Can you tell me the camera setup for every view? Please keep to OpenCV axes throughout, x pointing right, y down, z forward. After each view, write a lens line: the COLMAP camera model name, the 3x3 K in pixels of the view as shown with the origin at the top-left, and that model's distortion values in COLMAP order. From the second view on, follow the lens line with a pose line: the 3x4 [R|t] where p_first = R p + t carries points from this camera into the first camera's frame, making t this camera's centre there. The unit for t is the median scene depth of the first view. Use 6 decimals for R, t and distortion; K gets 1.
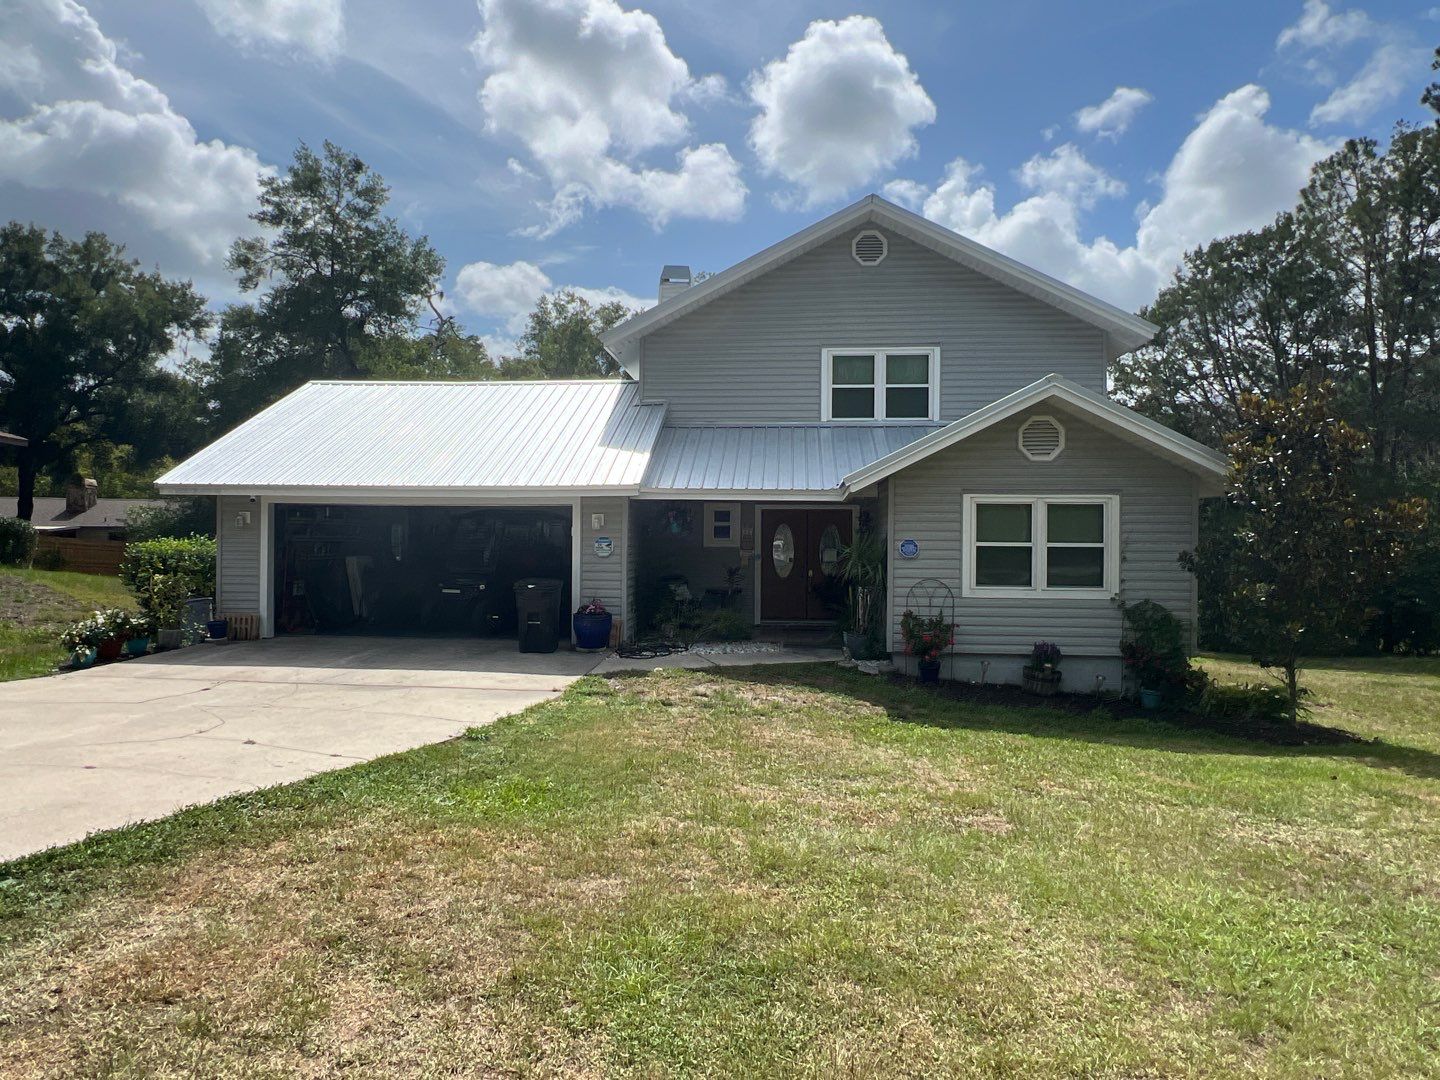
lens RADIAL K [[977.2, 0, 720.0], [0, 977.2, 540.0], [0, 0, 1]] dist [0.025476, -0.000379]
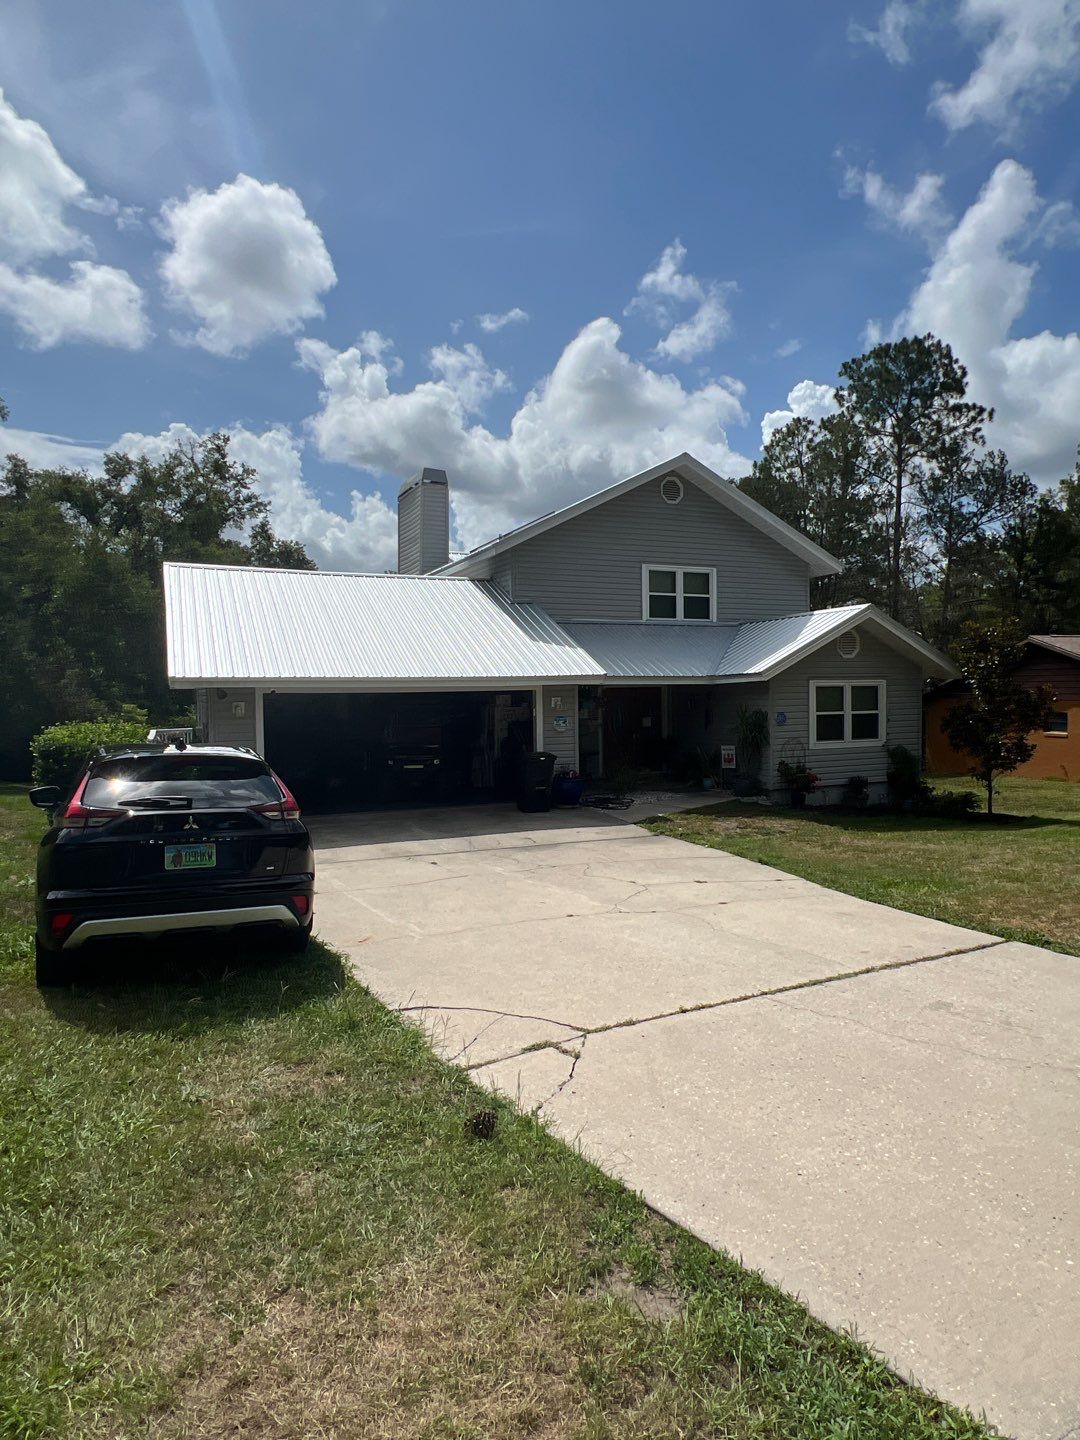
lens RADIAL K [[977.2, 0, 540.0], [0, 977.2, 720.0], [0, 0, 1]] dist [0.025476, -0.000379]
pose [[0.851677, -0.034953, 0.522900, -0.741472], [0.017841, 0.999129, 0.037728, -0.041976], [-0.523763, -0.022803, 0.851559, -0.046913]]
